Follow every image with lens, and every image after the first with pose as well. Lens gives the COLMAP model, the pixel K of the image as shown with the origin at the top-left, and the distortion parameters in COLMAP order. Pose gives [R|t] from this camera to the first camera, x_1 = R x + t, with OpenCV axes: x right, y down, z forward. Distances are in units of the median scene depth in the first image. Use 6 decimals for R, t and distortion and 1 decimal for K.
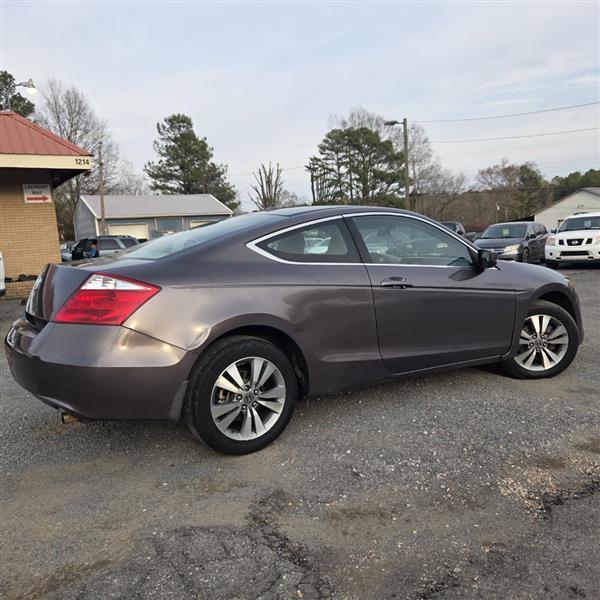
lens RADIAL K [[537.3, 0, 299.4], [0, 537.3, 301.8], [0, 0, 1]] dist [0.084239, -0.082680]
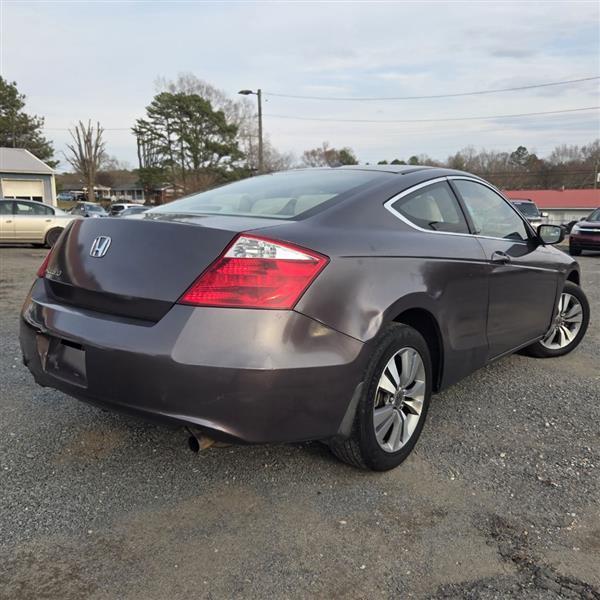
lens RADIAL K [[537.3, 0, 299.4], [0, 537.3, 301.8], [0, 0, 1]] dist [0.084239, -0.082680]
pose [[0.948133, -0.002533, 0.317863, -0.022609], [-0.012585, 0.998885, 0.045499, 0.000031], [-0.317624, -0.047140, 0.947044, 0.013805]]
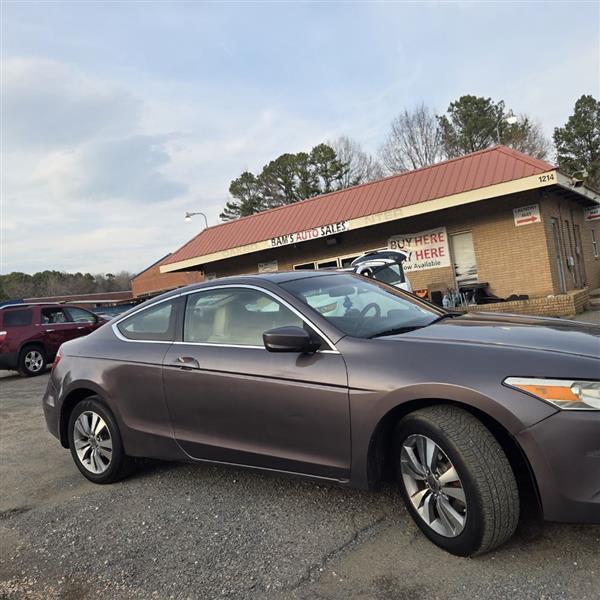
lens RADIAL K [[535.0, 0, 291.8], [0, 535.0, 298.8], [0, 0, 1]] dist [0.082024, -0.073678]
pose [[0.380496, -0.001397, -0.924781, 0.062413], [-0.001864, 0.999996, -0.002278, -0.008177], [0.924781, 0.002591, 0.380492, 0.043711]]
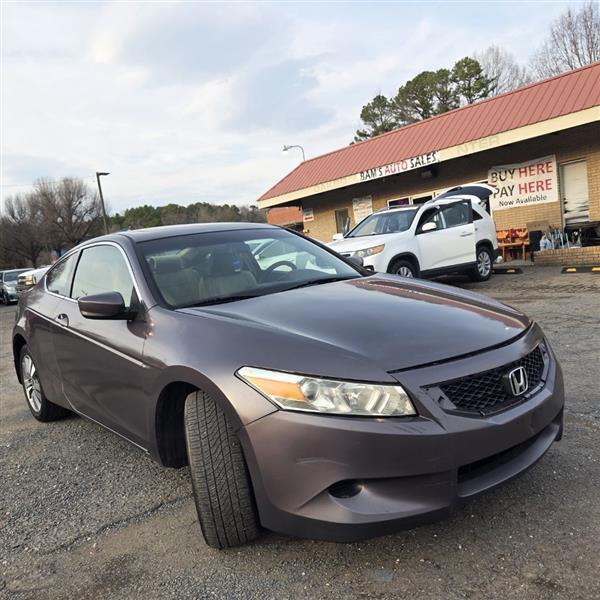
lens RADIAL K [[535.0, 0, 301.4], [0, 535.0, 308.1], [0, 0, 1]] dist [0.074513, -0.064243]
pose [[0.147291, 0.142764, -0.978736, 0.065469], [-0.012668, 0.989720, 0.142459, -0.011058], [0.989012, -0.008584, 0.147586, 0.069569]]
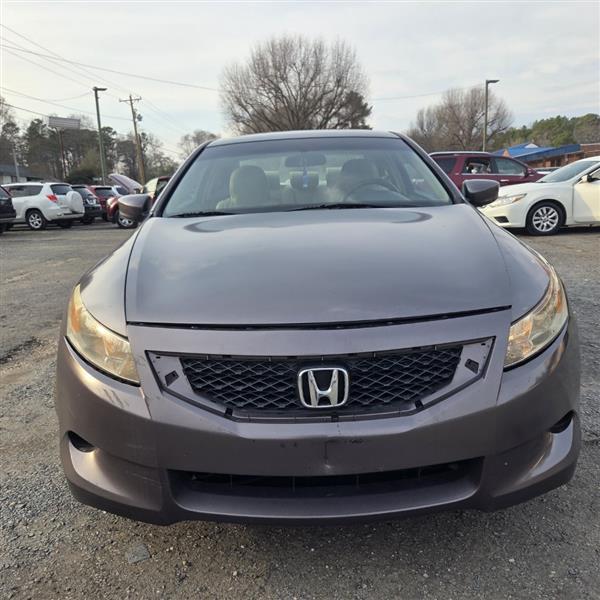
lens RADIAL K [[537.8, 0, 301.3], [0, 537.8, 309.1], [0, 0, 1]] dist [0.072061, -0.055860]
pose [[-0.523421, 0.242080, -0.816963, 0.052671], [-0.041109, 0.950502, 0.307988, -0.011324], [0.851082, 0.194792, -0.487561, 0.095767]]
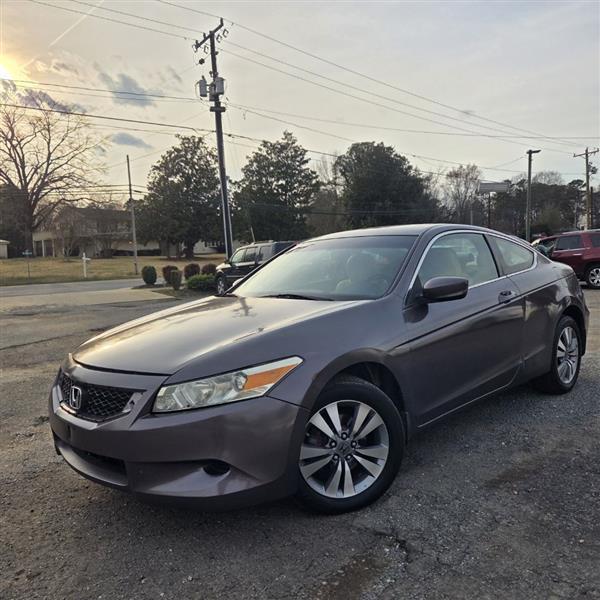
lens RADIAL K [[536.4, 0, 298.7], [0, 536.4, 307.1], [0, 0, 1]] dist [0.080800, -0.075416]
pose [[-0.974055, 0.092454, -0.206563, 0.028172], [0.048332, 0.976671, 0.209229, -0.016109], [0.221088, 0.193817, -0.955801, 0.126936]]
